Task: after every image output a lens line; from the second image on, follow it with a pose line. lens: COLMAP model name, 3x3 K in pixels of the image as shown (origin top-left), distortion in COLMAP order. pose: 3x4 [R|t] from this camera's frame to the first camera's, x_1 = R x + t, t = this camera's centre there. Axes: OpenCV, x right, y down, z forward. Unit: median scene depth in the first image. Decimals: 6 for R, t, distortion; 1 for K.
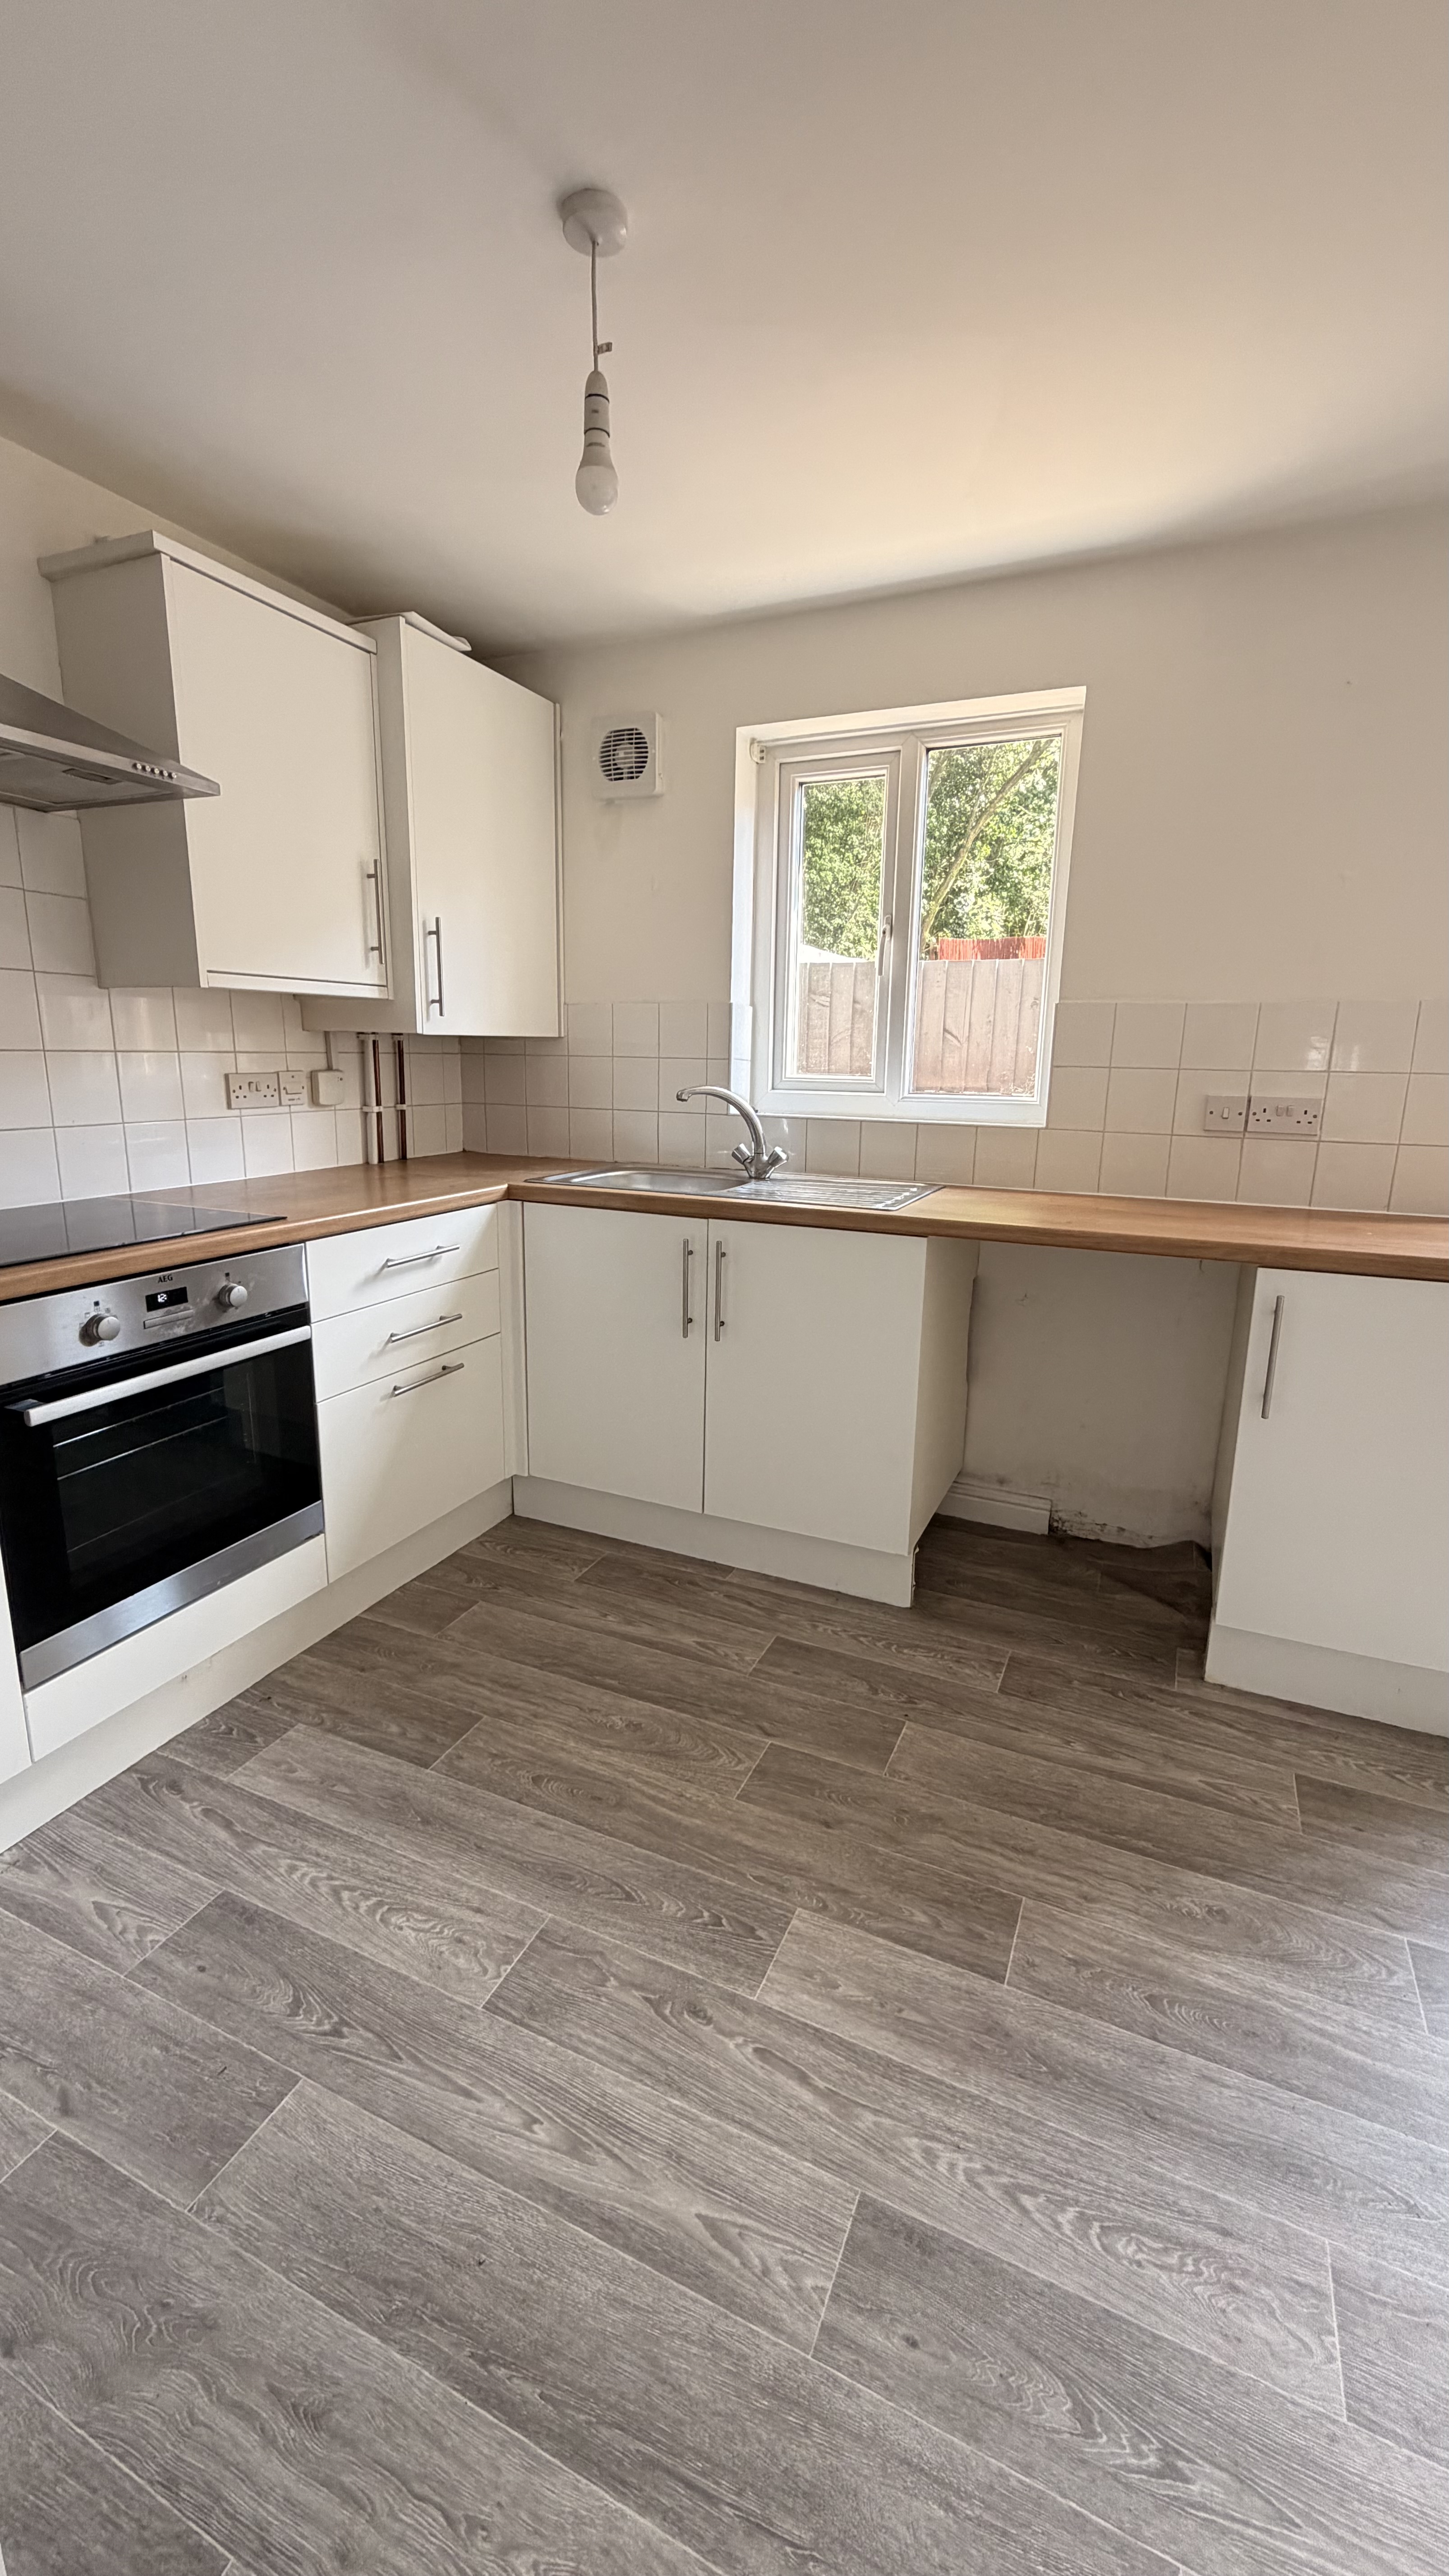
lens RADIAL K [[1027.9, 0, 727.5], [0, 1027.9, 1273.2], [0, 0, 1]] dist [0.001828, 0.000357]
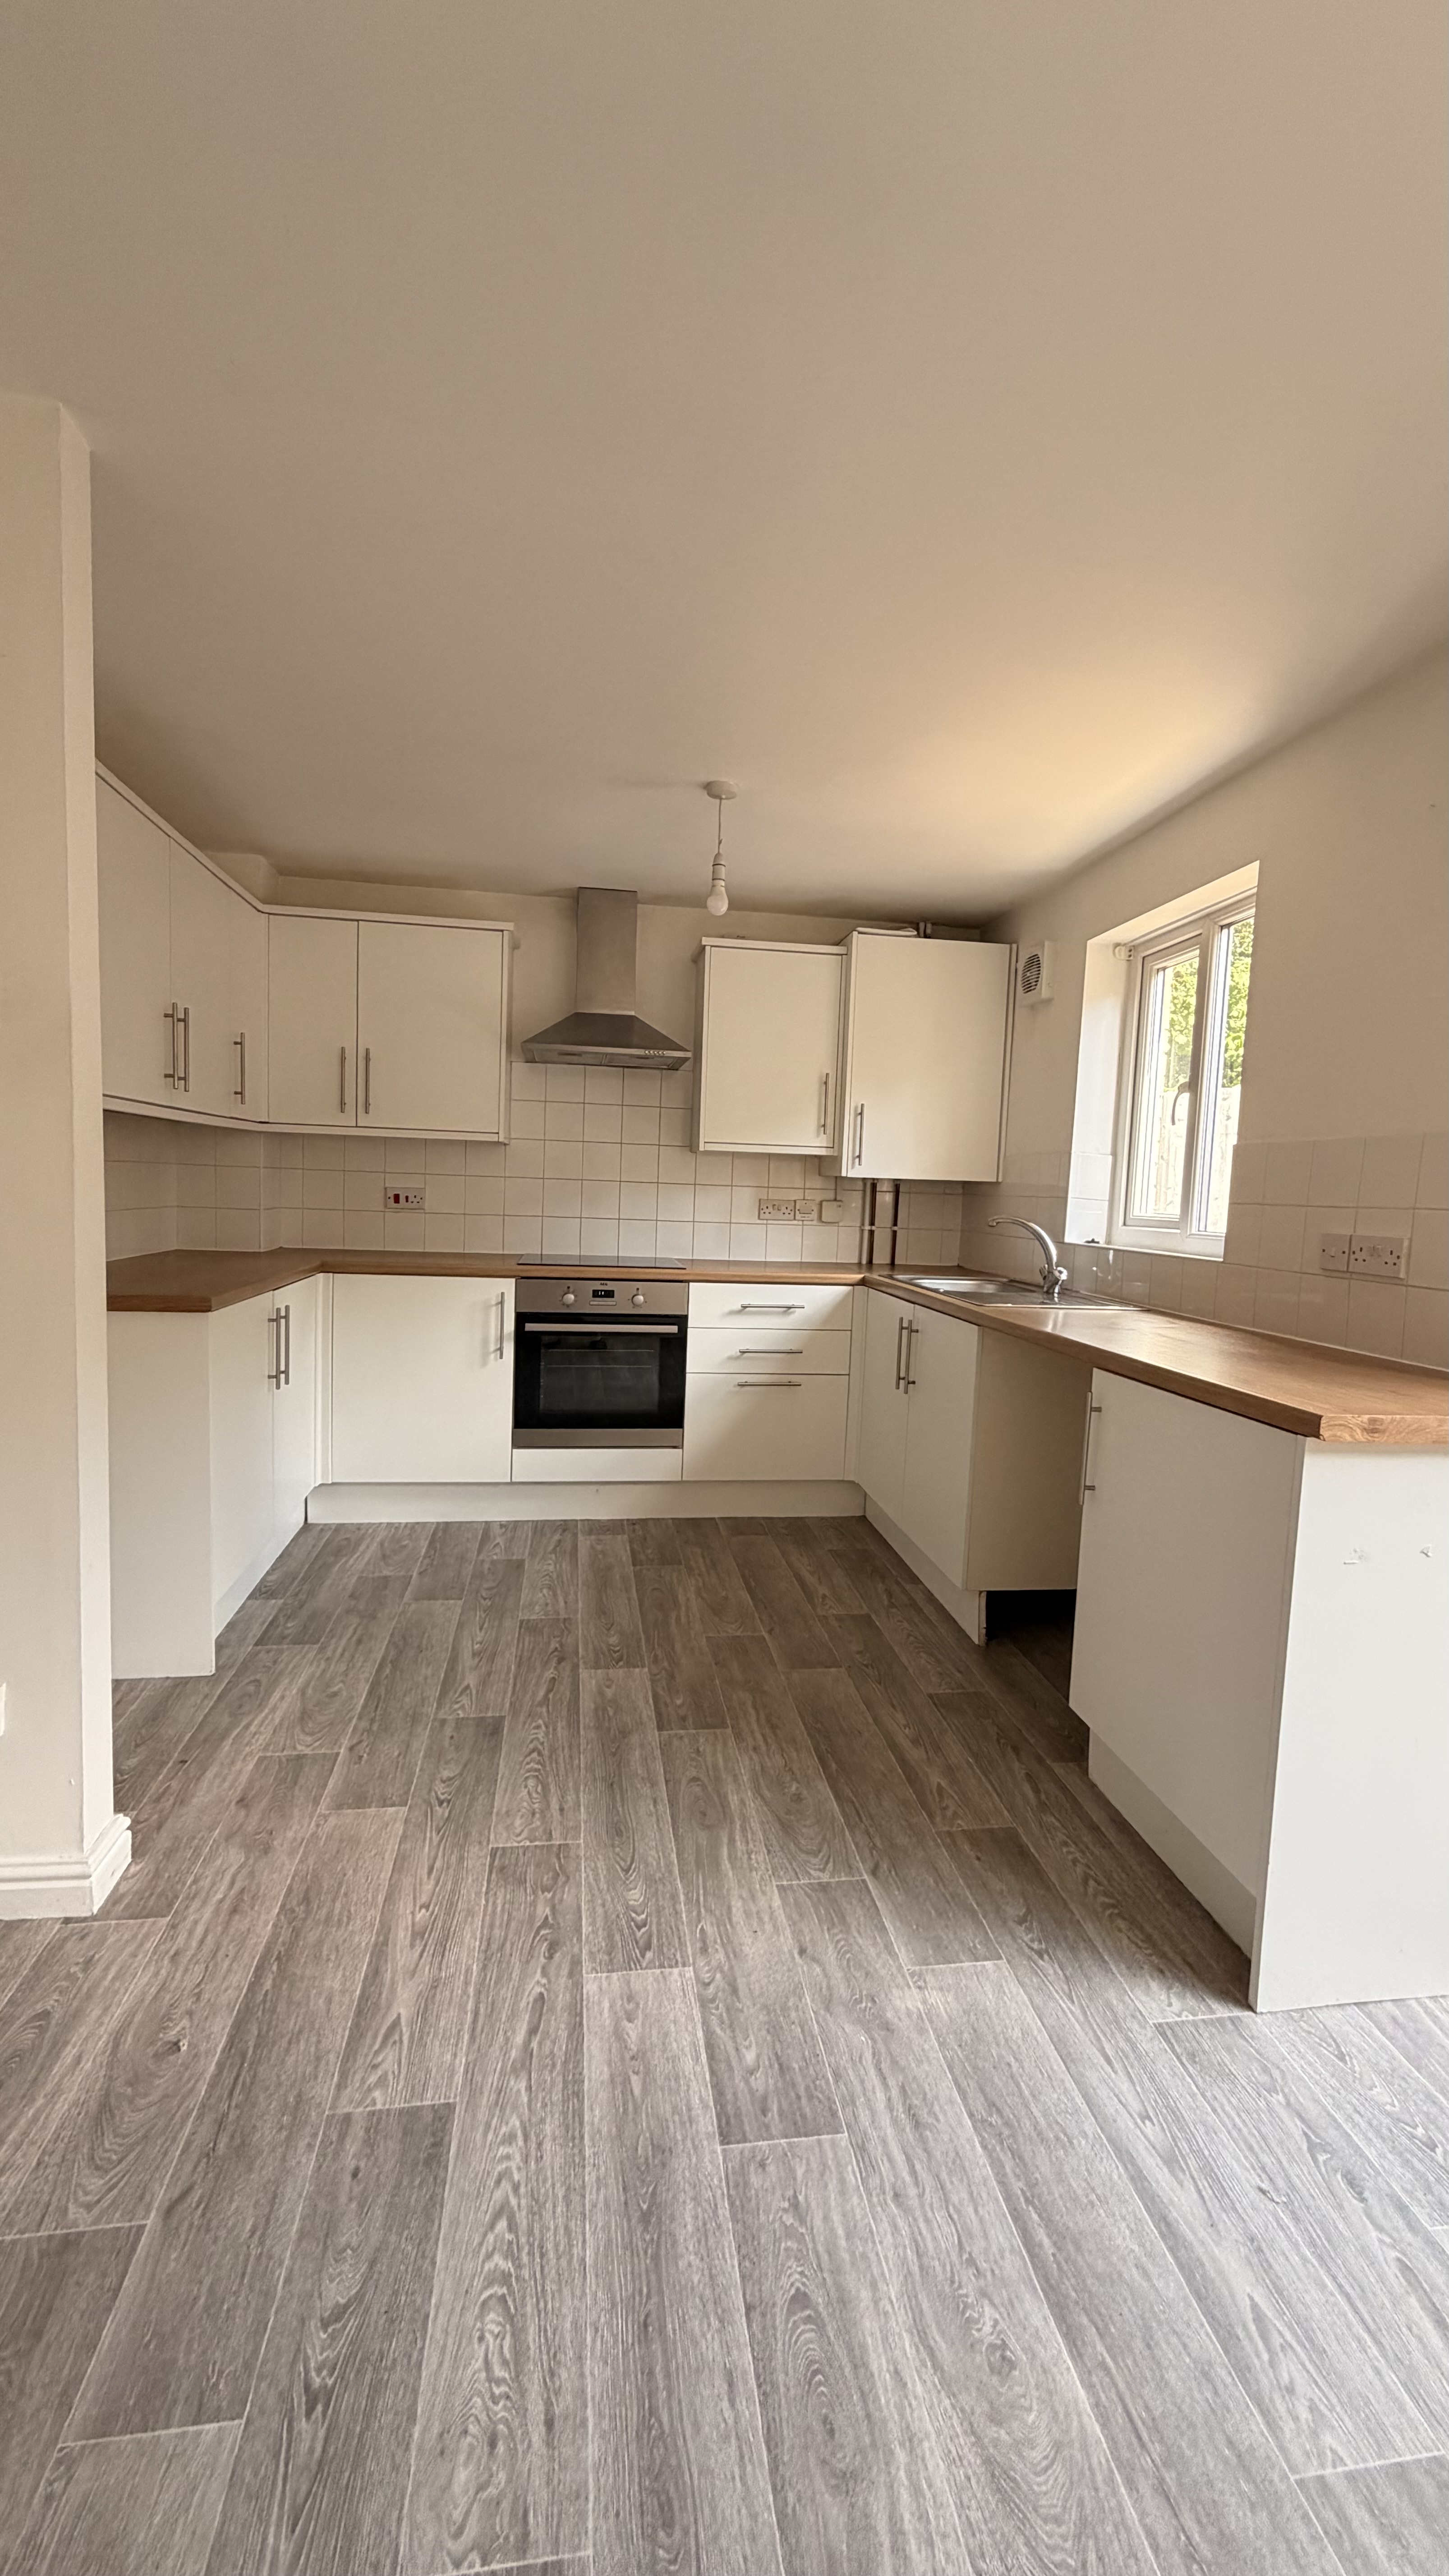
lens RADIAL K [[1027.9, 0, 729.4], [0, 1027.9, 1266.8], [0, 0, 1]] dist [0.001828, 0.000357]
pose [[0.544033, 0.067579, -0.836338, 1.508353], [-0.206518, 0.976873, -0.055404, 0.038881], [0.813252, 0.202860, 0.545408, 0.056358]]
